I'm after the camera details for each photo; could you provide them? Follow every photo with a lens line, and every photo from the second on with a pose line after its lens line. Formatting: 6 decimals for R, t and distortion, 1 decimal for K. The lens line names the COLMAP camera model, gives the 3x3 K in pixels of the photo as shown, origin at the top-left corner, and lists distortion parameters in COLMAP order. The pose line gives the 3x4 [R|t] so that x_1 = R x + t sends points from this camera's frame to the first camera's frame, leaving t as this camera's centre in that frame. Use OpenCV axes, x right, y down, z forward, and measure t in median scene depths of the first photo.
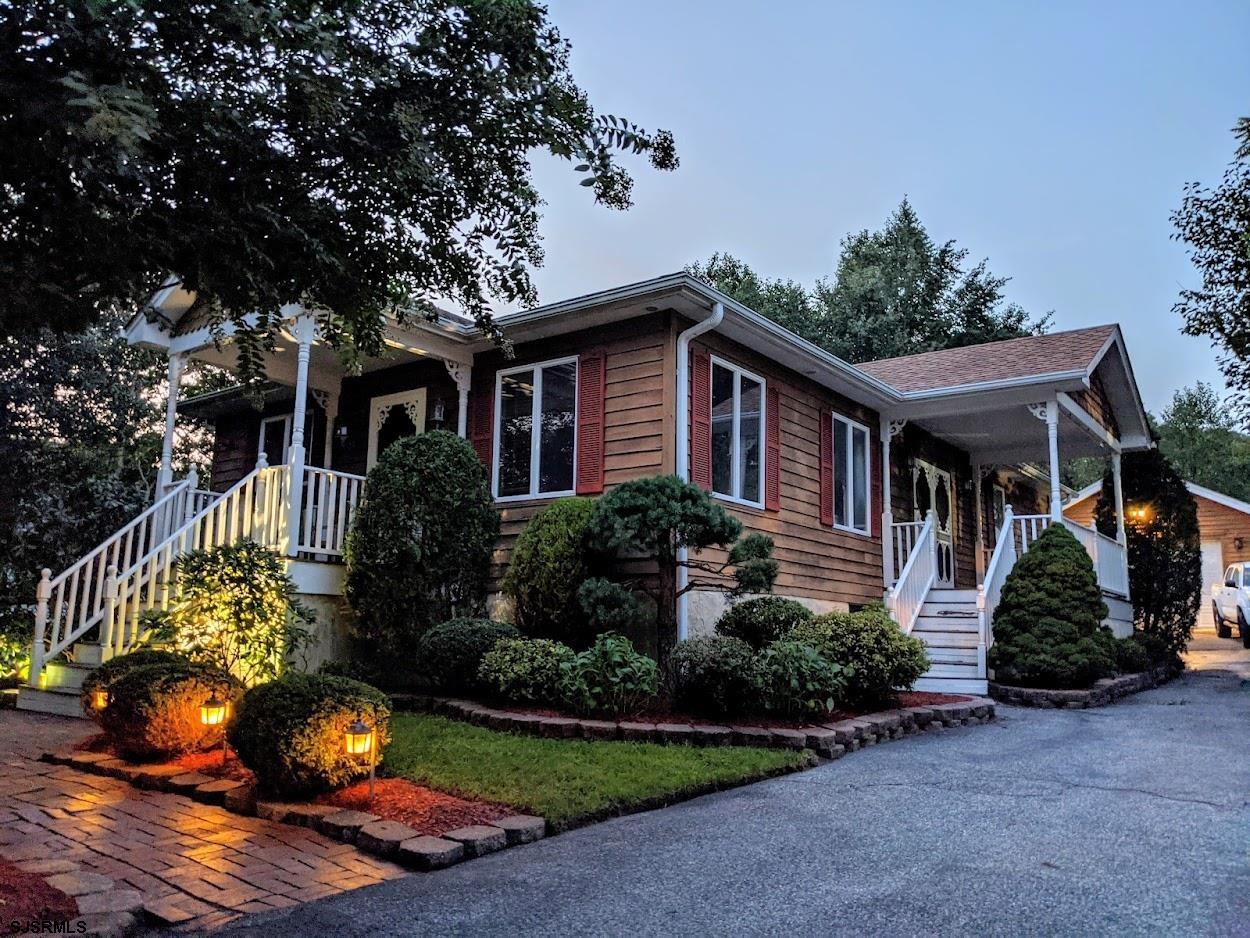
lens RADIAL K [[952.7, 0, 627.8], [0, 952.7, 461.0], [0, 0, 1]] dist [0.005036, -0.004924]
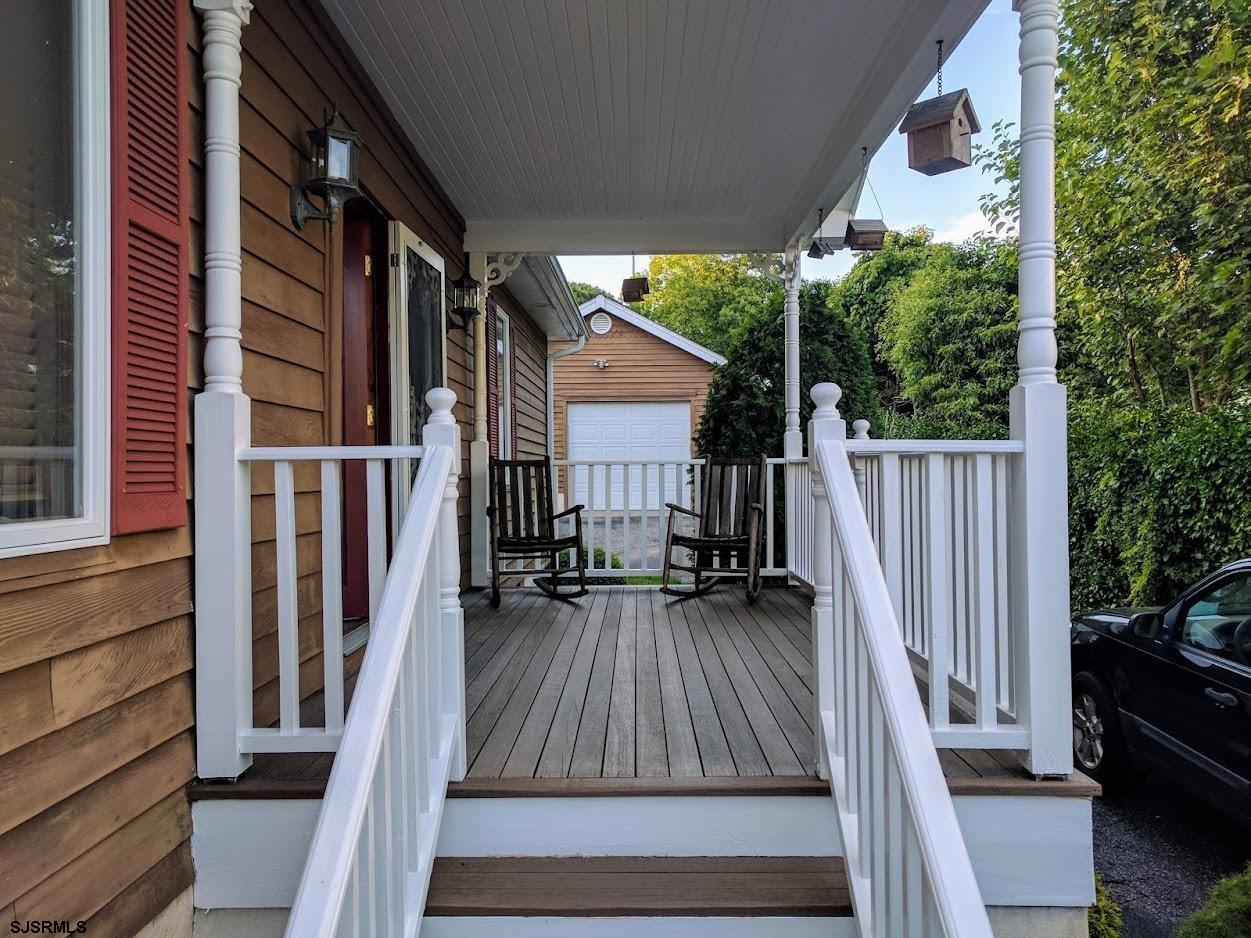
lens RADIAL K [[953.5, 0, 628.3], [0, 953.5, 461.0], [0, 0, 1]] dist [0.005036, -0.004924]
pose [[0.805169, -0.028317, 0.592369, 0.225874], [-0.073723, 0.986332, 0.147356, 0.034033], [-0.588445, -0.162318, 0.792076, 0.805673]]
